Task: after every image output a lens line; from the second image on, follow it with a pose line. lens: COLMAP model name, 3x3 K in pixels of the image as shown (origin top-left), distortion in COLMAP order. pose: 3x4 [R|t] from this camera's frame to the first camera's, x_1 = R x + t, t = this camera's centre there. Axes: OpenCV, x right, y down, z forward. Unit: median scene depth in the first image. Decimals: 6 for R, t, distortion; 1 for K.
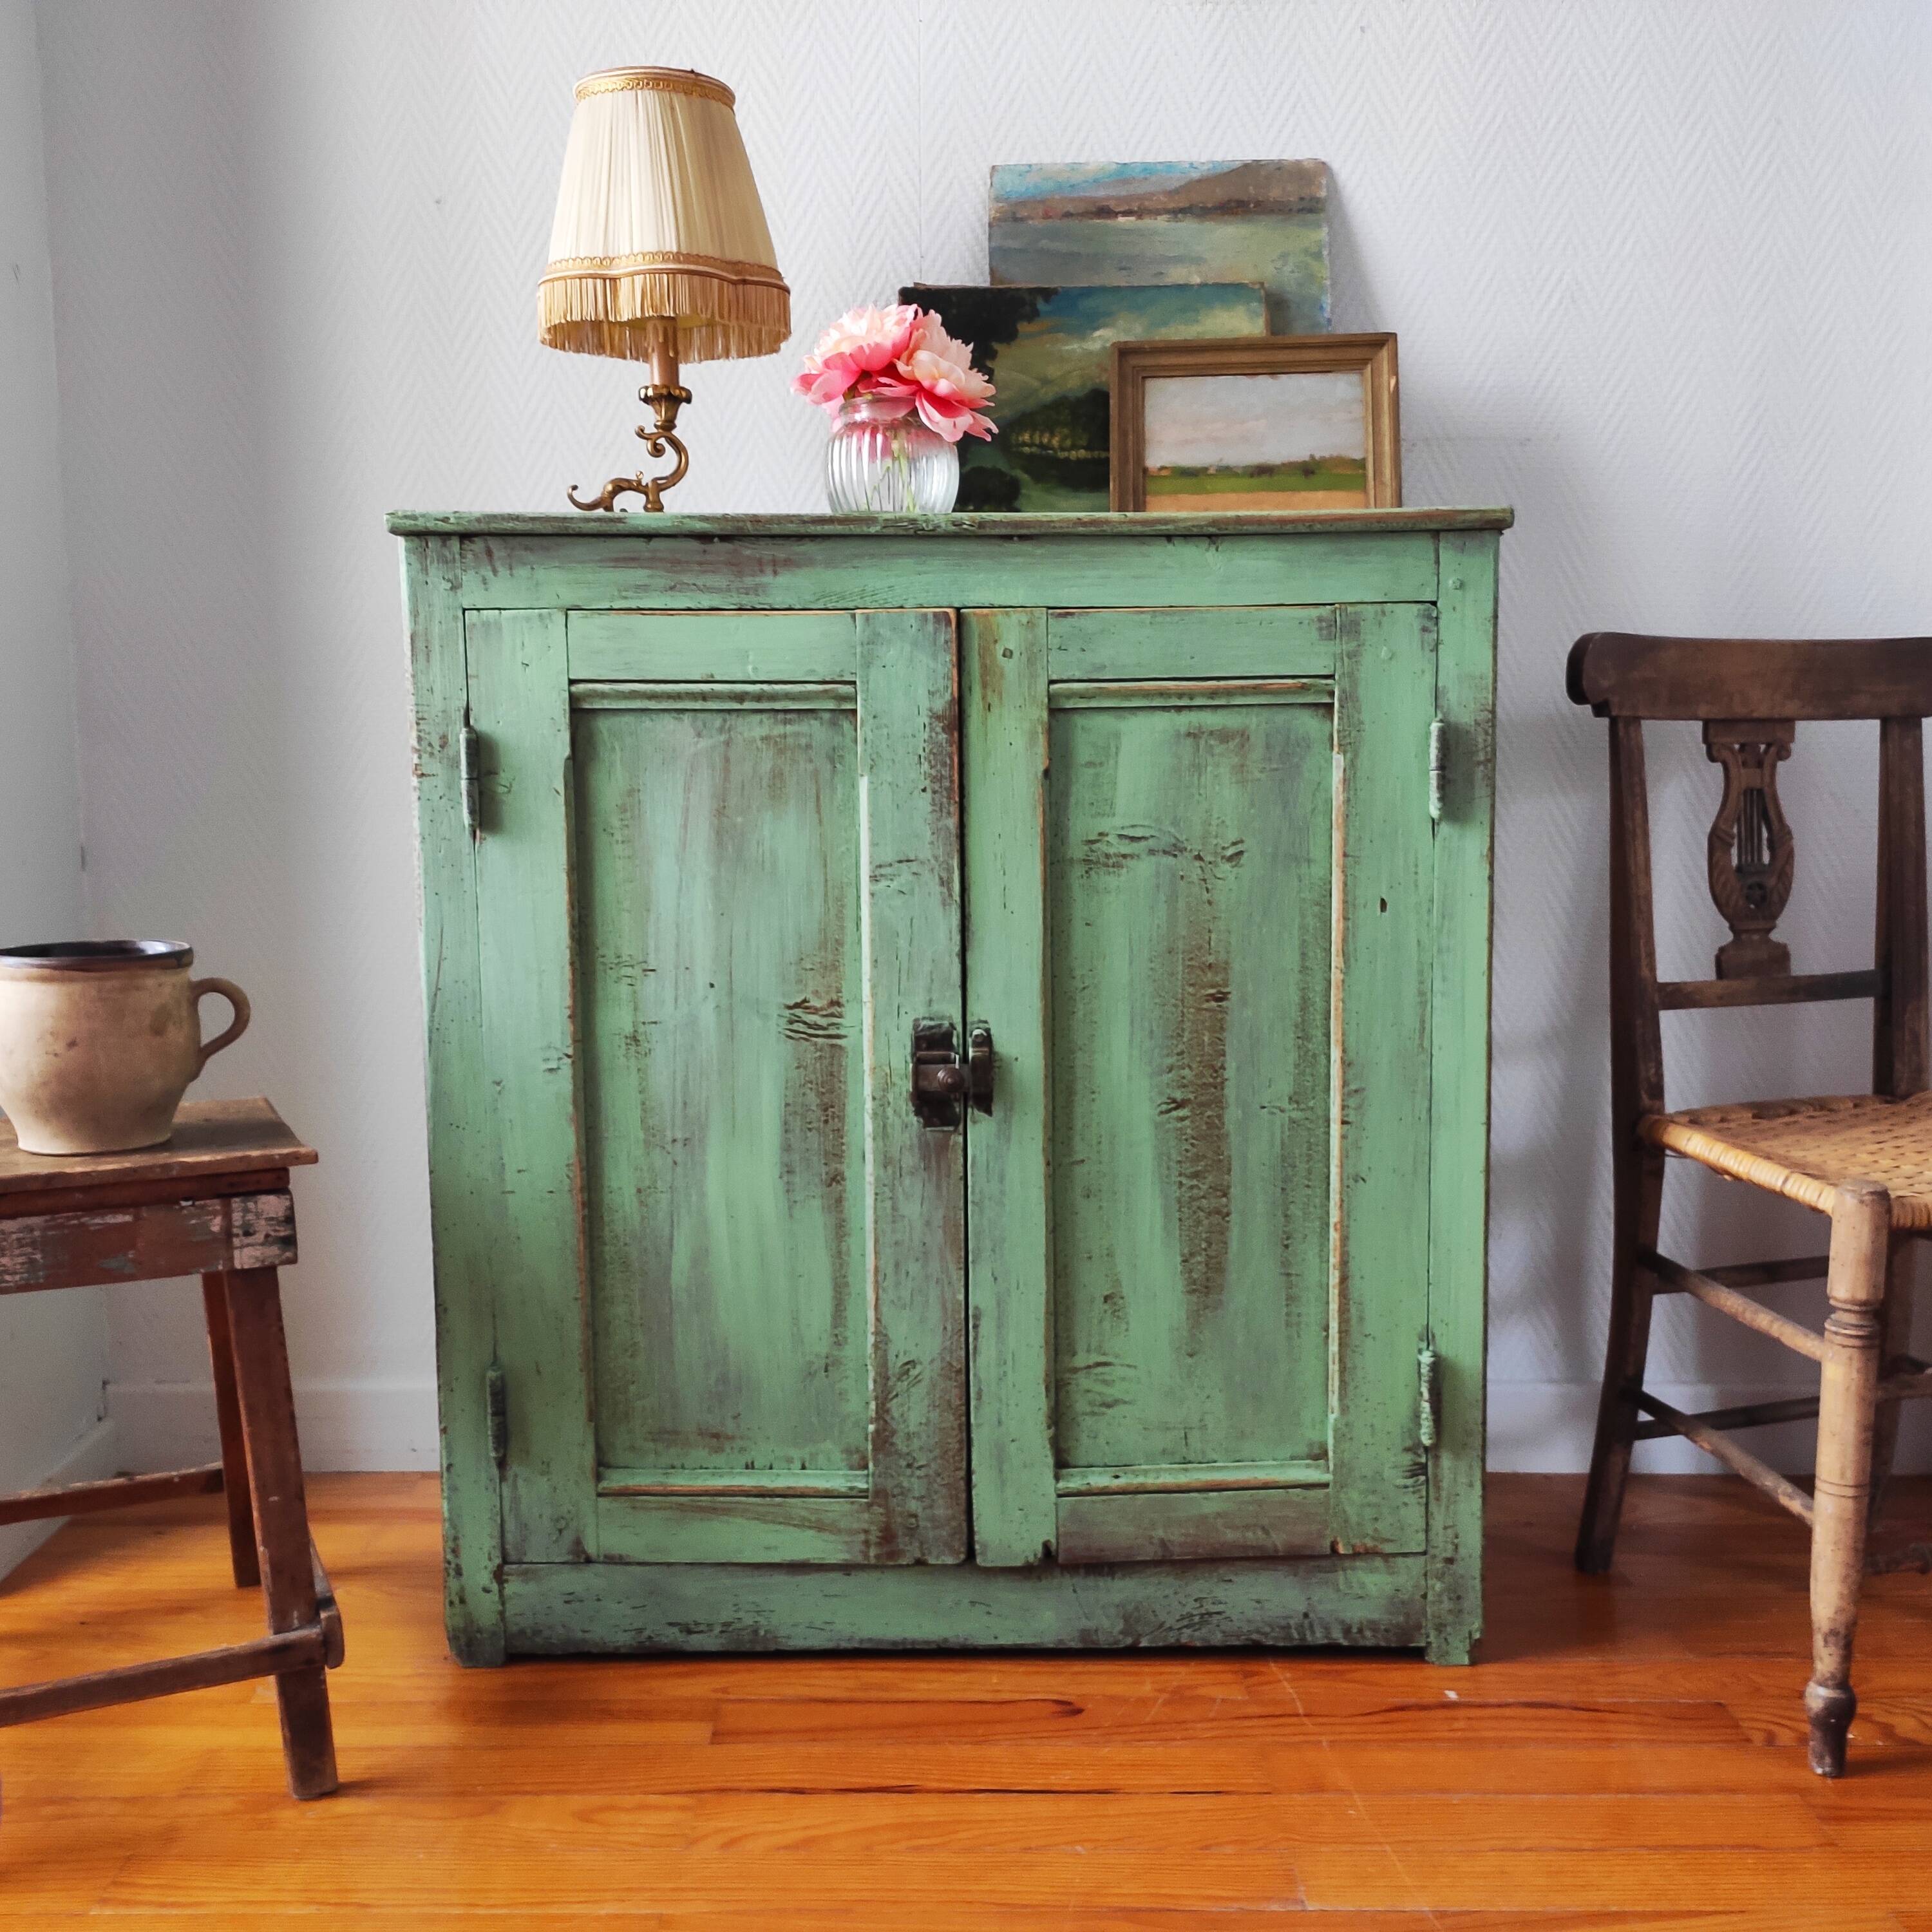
lens RADIAL K [[1910.7, 0, 949.5], [0, 1910.7, 975.1], [0, 0, 1]] dist [0.043713, 0.000000]
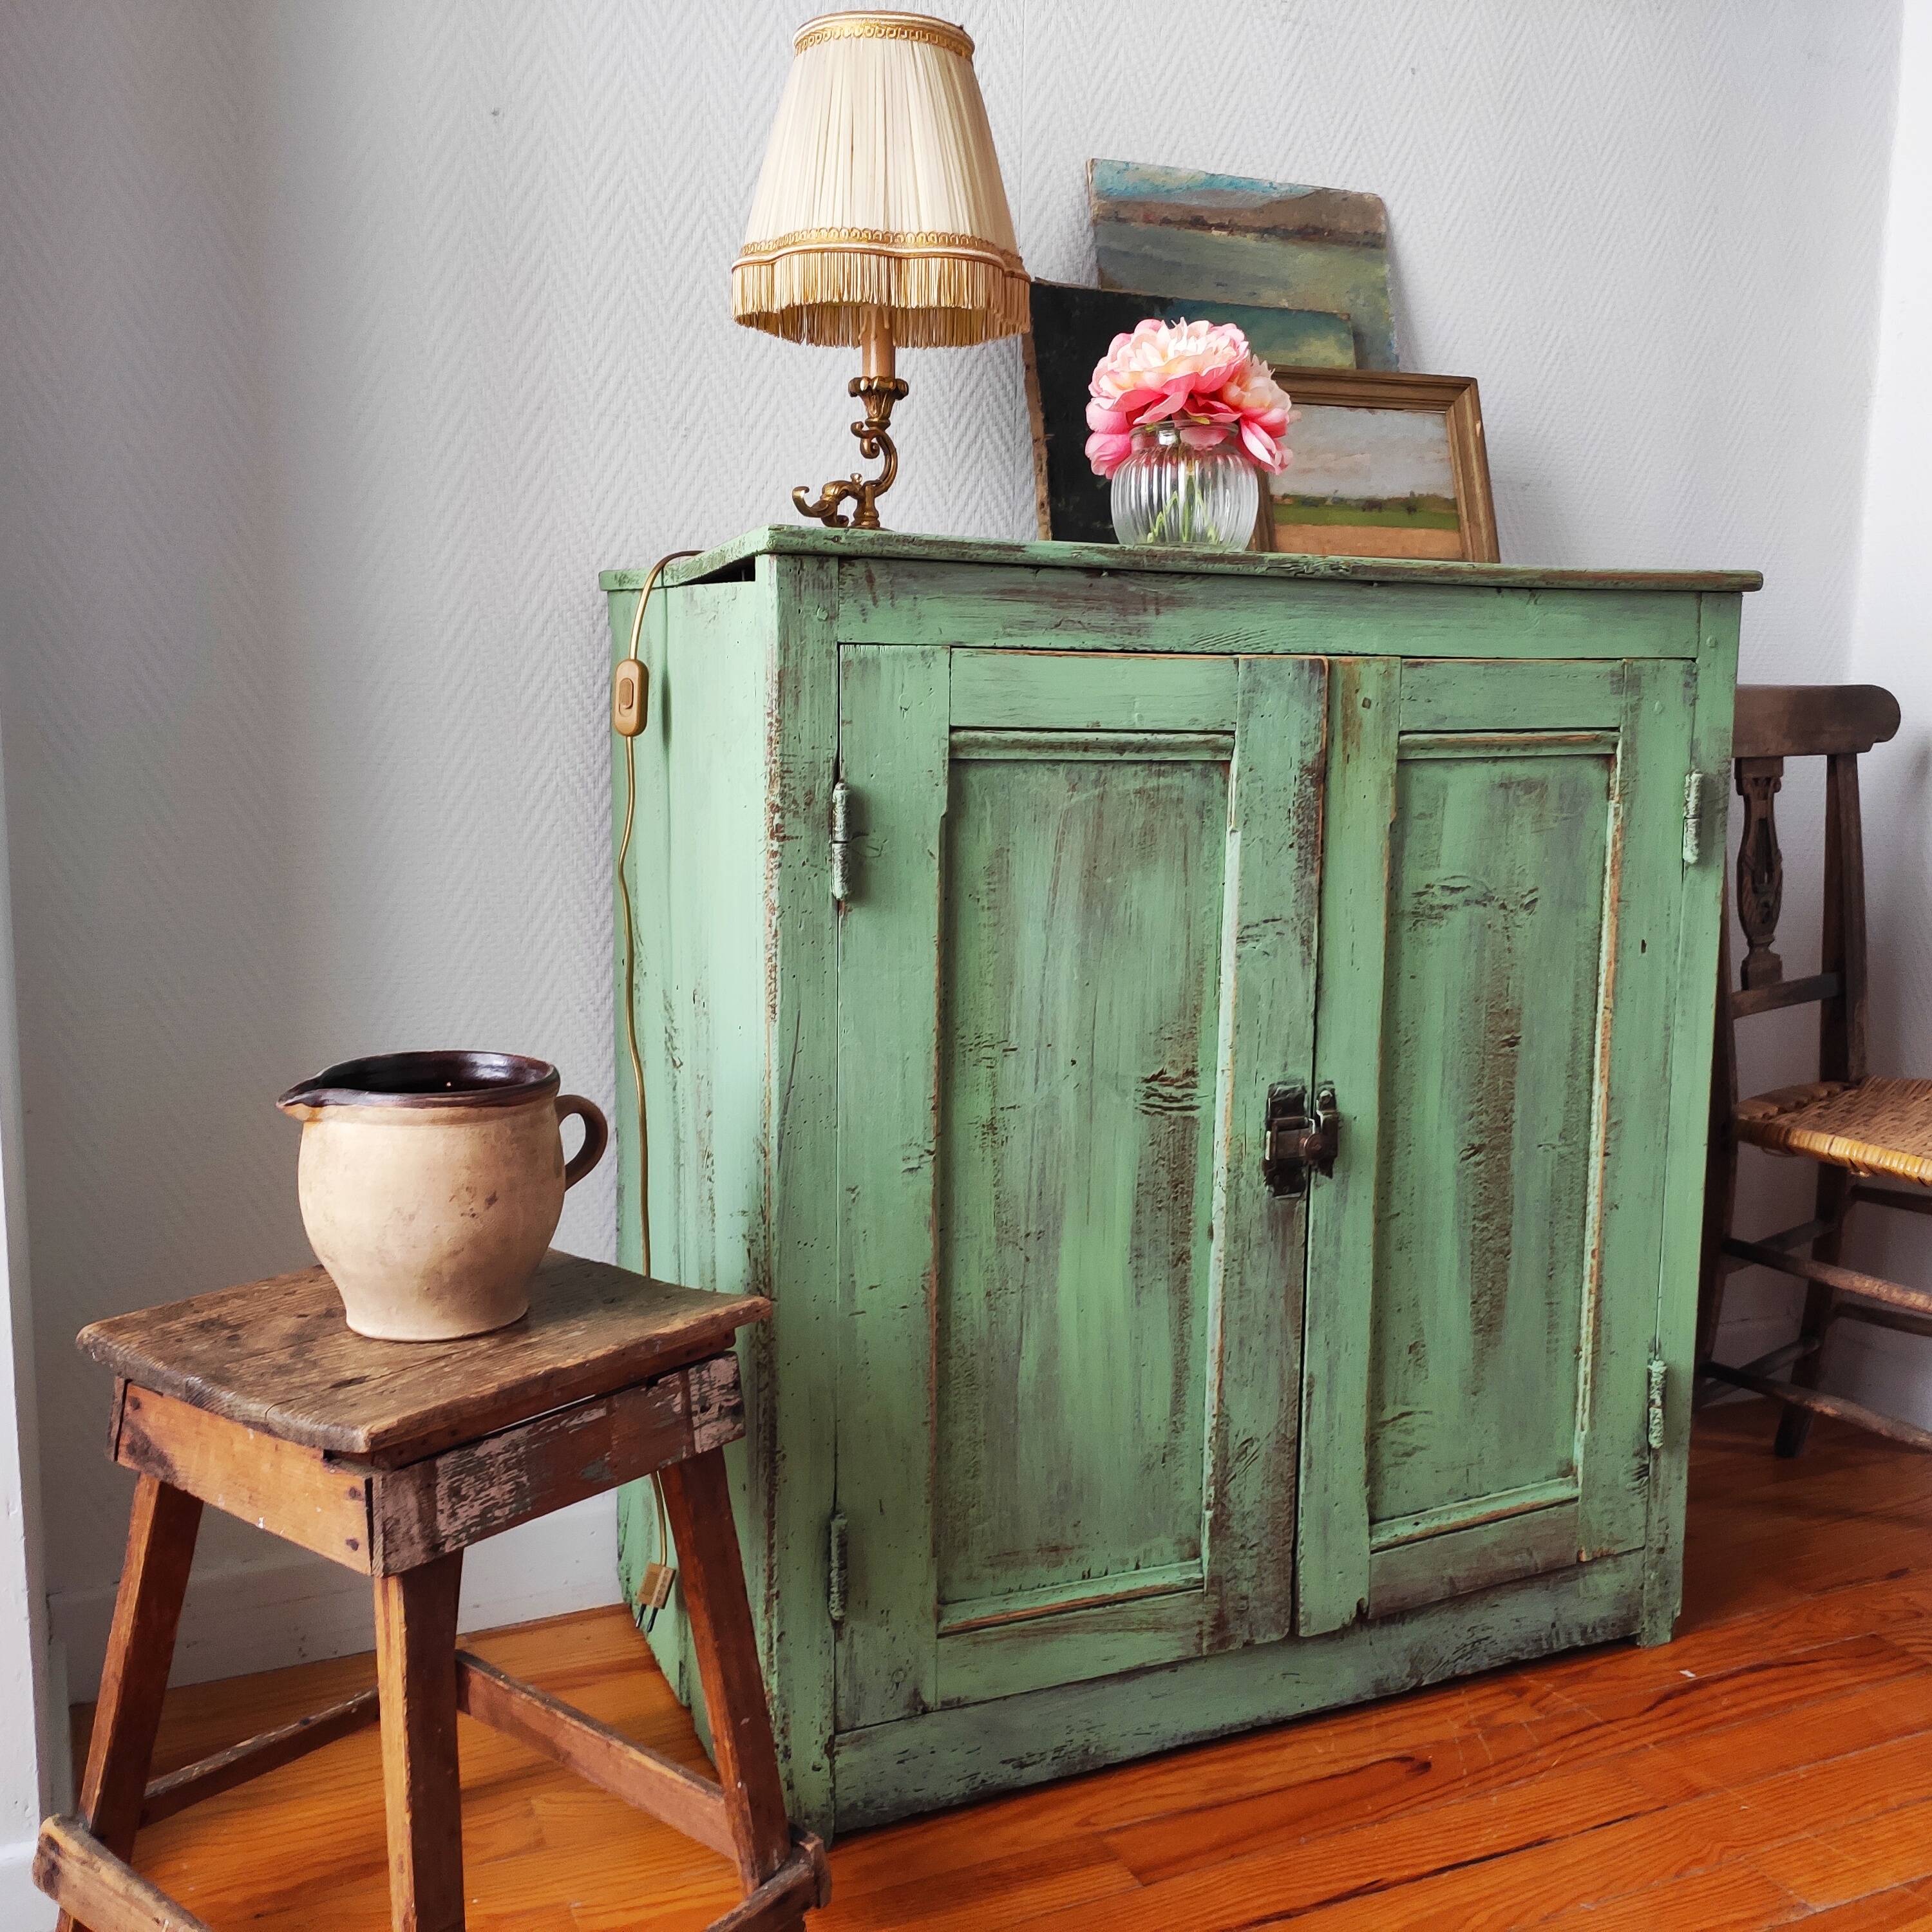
lens RADIAL K [[1910.7, 0, 938.2], [0, 1910.7, 967.2], [0, 0, 1]] dist [0.043713, 0.000000]
pose [[0.909658, -0.042990, 0.413127, -0.553162], [0.030743, 0.998870, 0.036250, -0.074213], [-0.414218, -0.020275, 0.909952, 0.199158]]
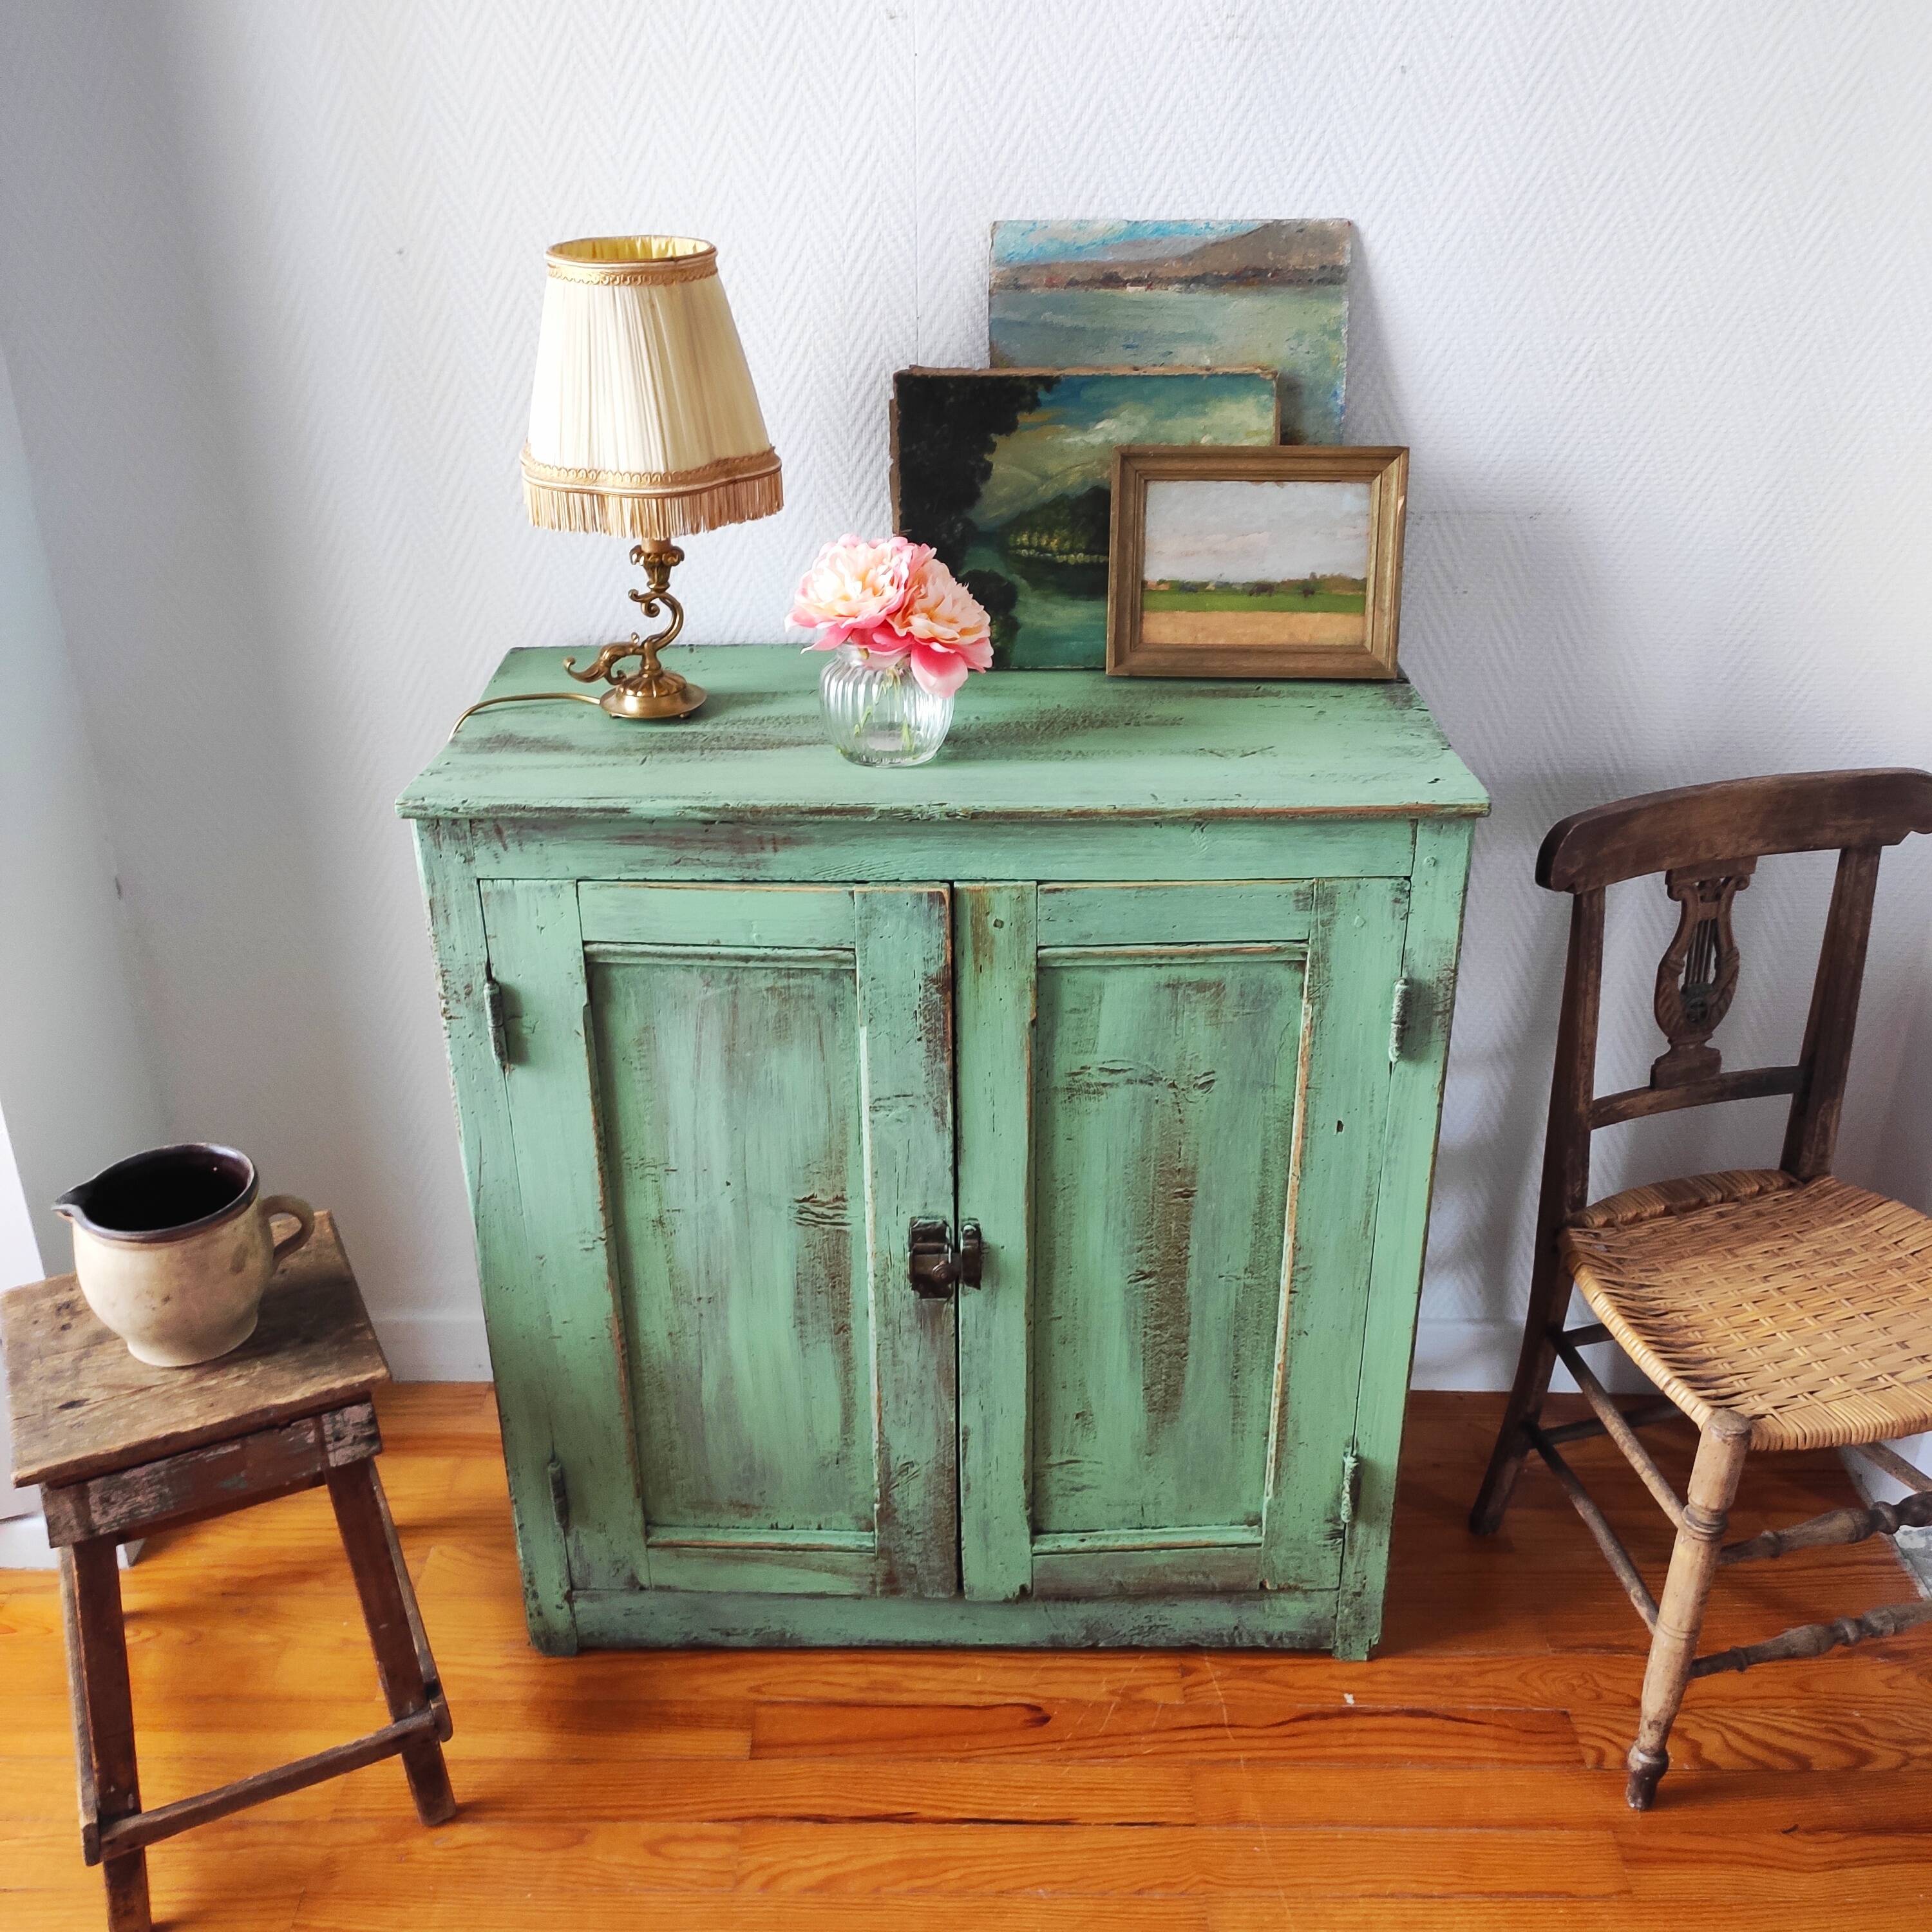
lens RADIAL K [[1910.7, 0, 954.9], [0, 1910.7, 966.3], [0, 0, 1]] dist [0.043713, 0.000000]
pose [[0.999991, 0.004097, 0.000968, 0.005276], [-0.004181, 0.939114, 0.343580, -0.490334], [0.000498, -0.343581, 0.939123, 0.004823]]
